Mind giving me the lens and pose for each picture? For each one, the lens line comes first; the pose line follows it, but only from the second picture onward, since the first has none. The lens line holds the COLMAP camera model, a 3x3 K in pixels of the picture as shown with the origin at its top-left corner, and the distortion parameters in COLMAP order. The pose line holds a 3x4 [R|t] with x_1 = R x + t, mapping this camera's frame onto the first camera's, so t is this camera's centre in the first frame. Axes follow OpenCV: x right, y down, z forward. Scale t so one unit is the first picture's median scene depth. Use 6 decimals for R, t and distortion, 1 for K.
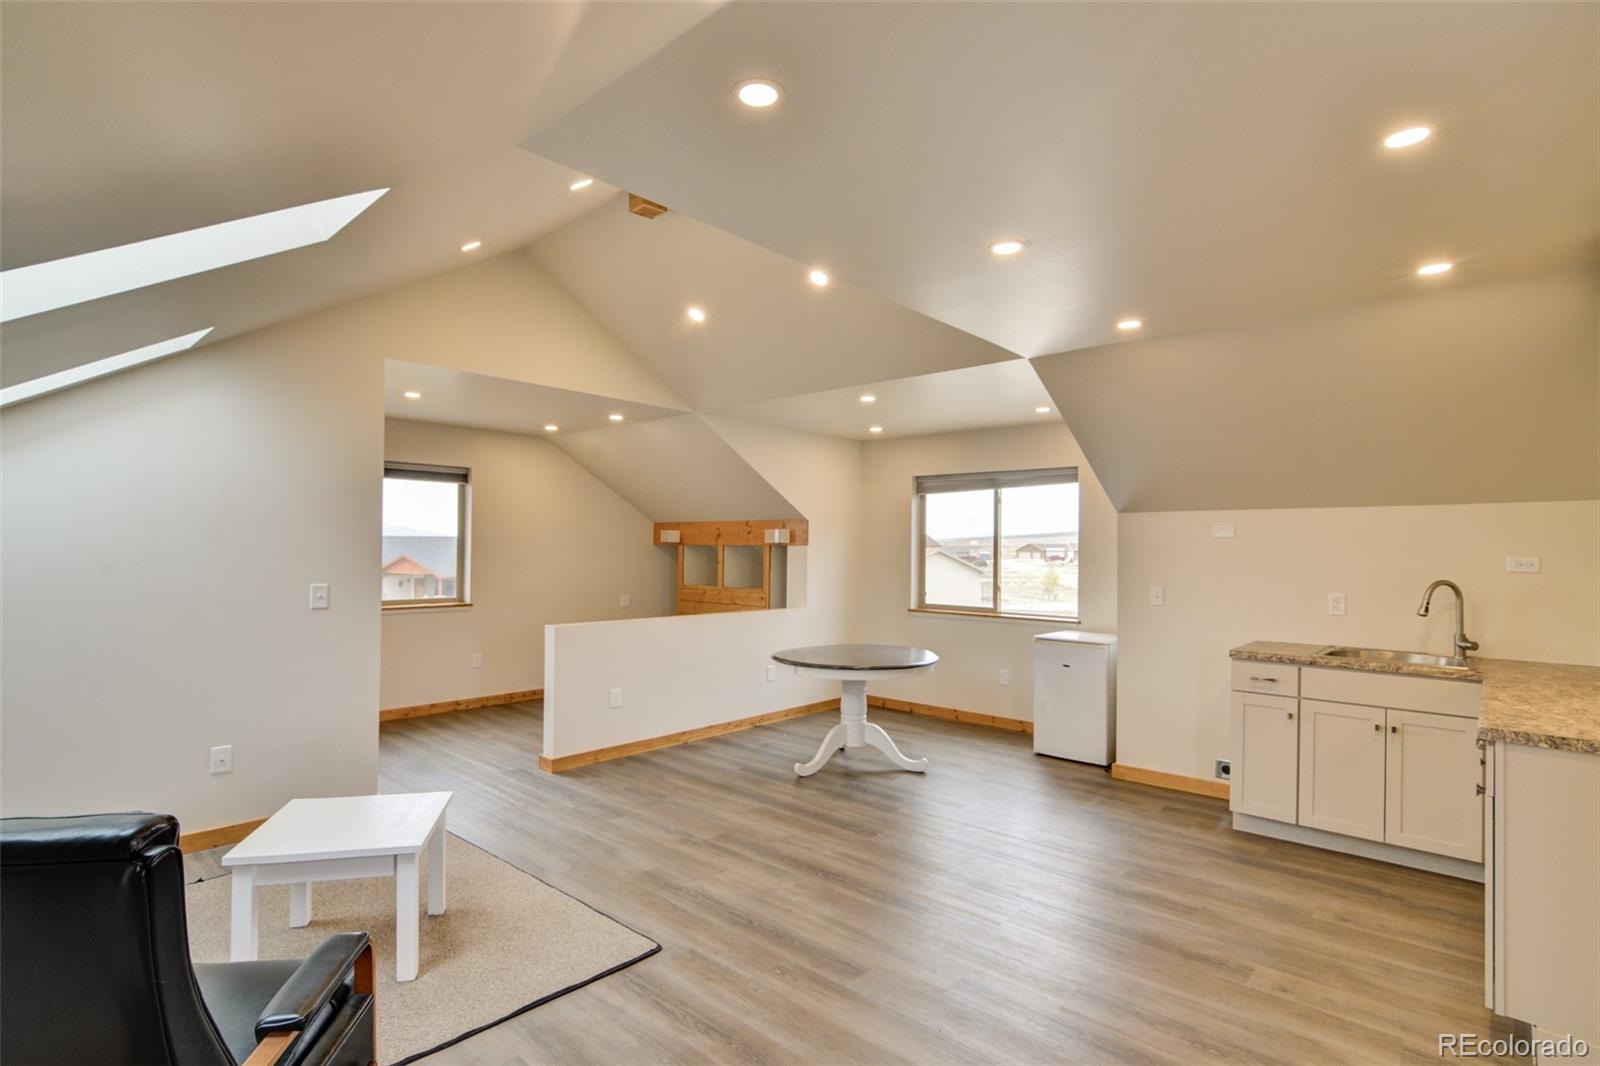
lens RADIAL K [[777.6, 0, 794.1], [0, 777.6, 539.1], [0, 0, 1]] dist [-0.027703, 0.009389]
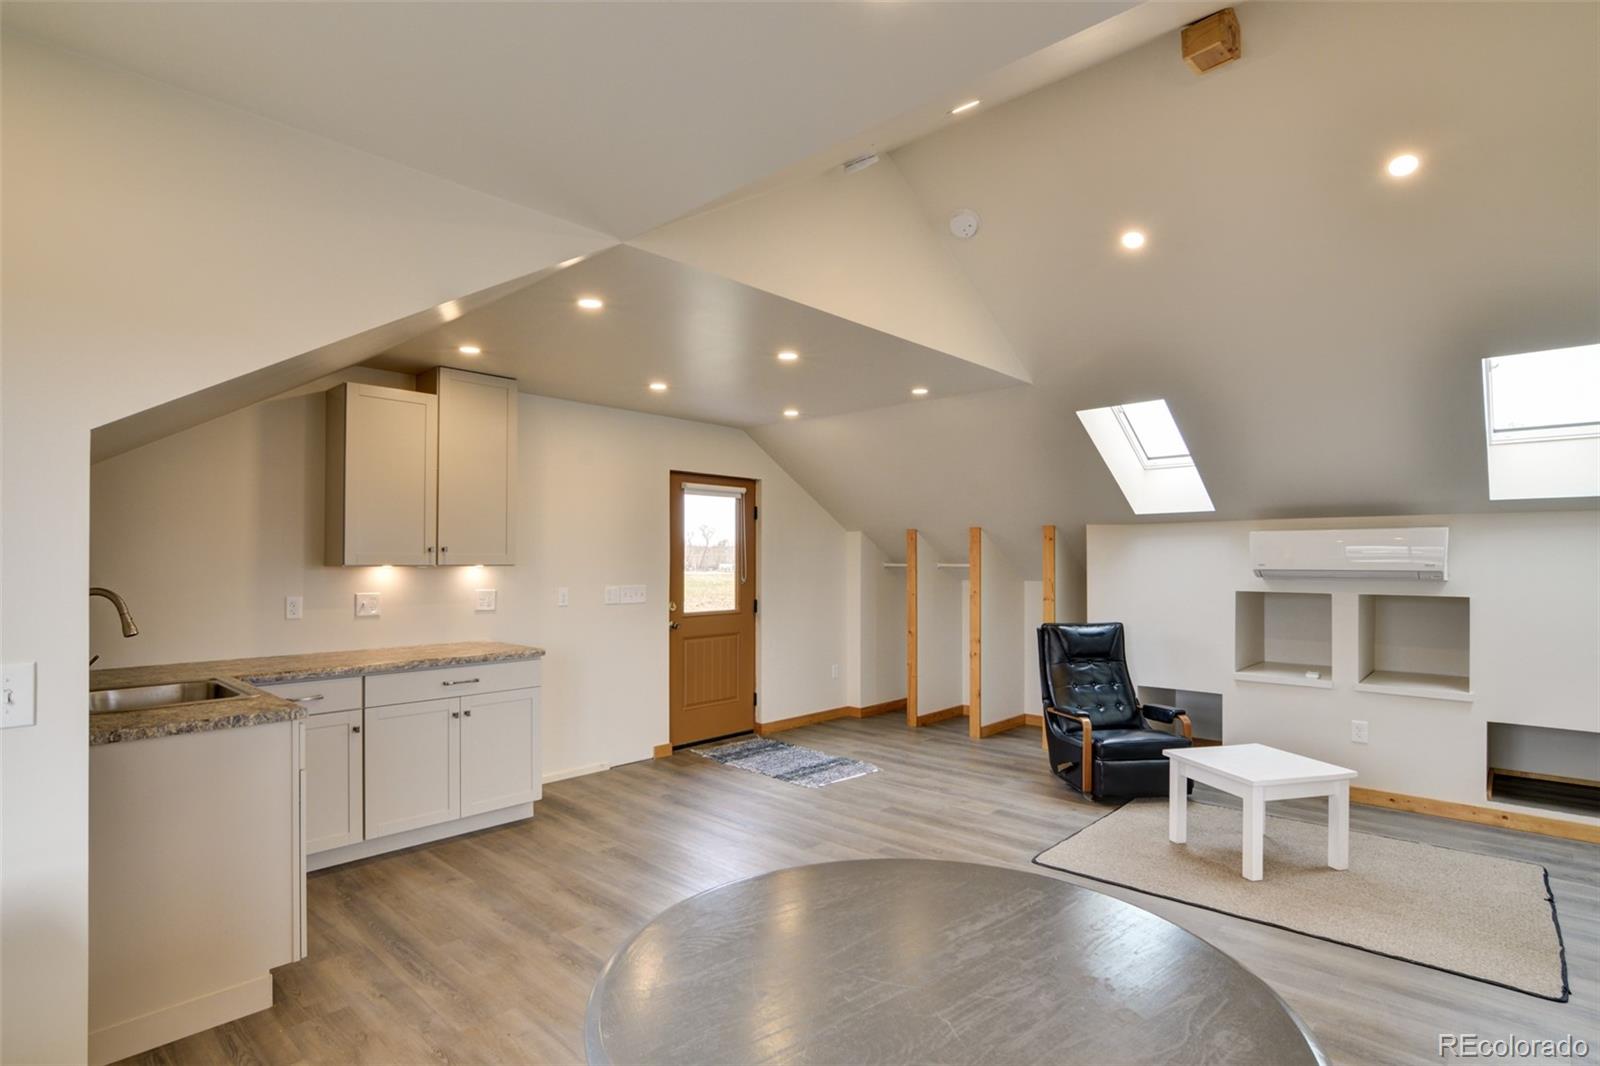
lens RADIAL K [[816.9, 0, 748.4], [0, 816.9, 560.7], [0, 0, 1]] dist [-0.000757, 0.000067]
pose [[-0.997959, -0.017110, 0.061529, 0.170998], [-0.017673, 0.999807, -0.008625, 0.022759], [-0.061369, -0.009695, -0.998068, 1.747099]]
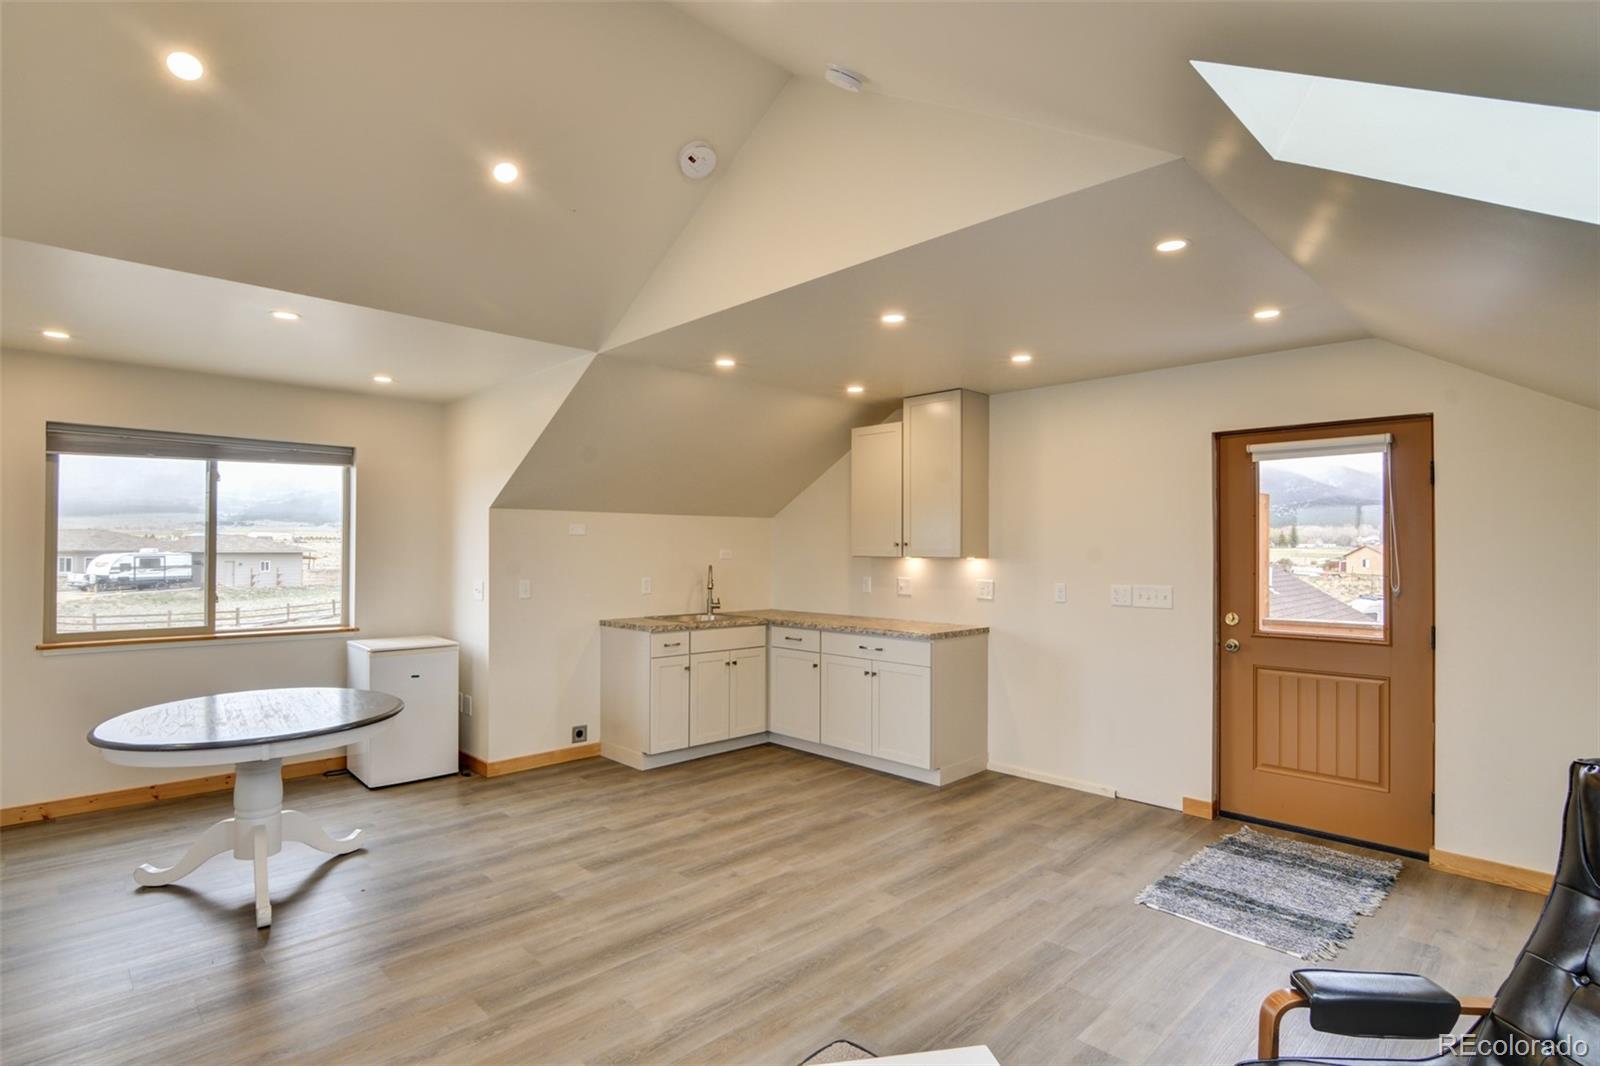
lens RADIAL K [[777.6, 0, 794.1], [0, 777.6, 539.1], [0, 0, 1]] dist [-0.027703, 0.009389]
pose [[0.077908, 0.002423, 0.996958, -0.708537], [-0.016593, 0.999862, -0.001133, 0.000353], [-0.996822, -0.016454, 0.077937, 0.712736]]
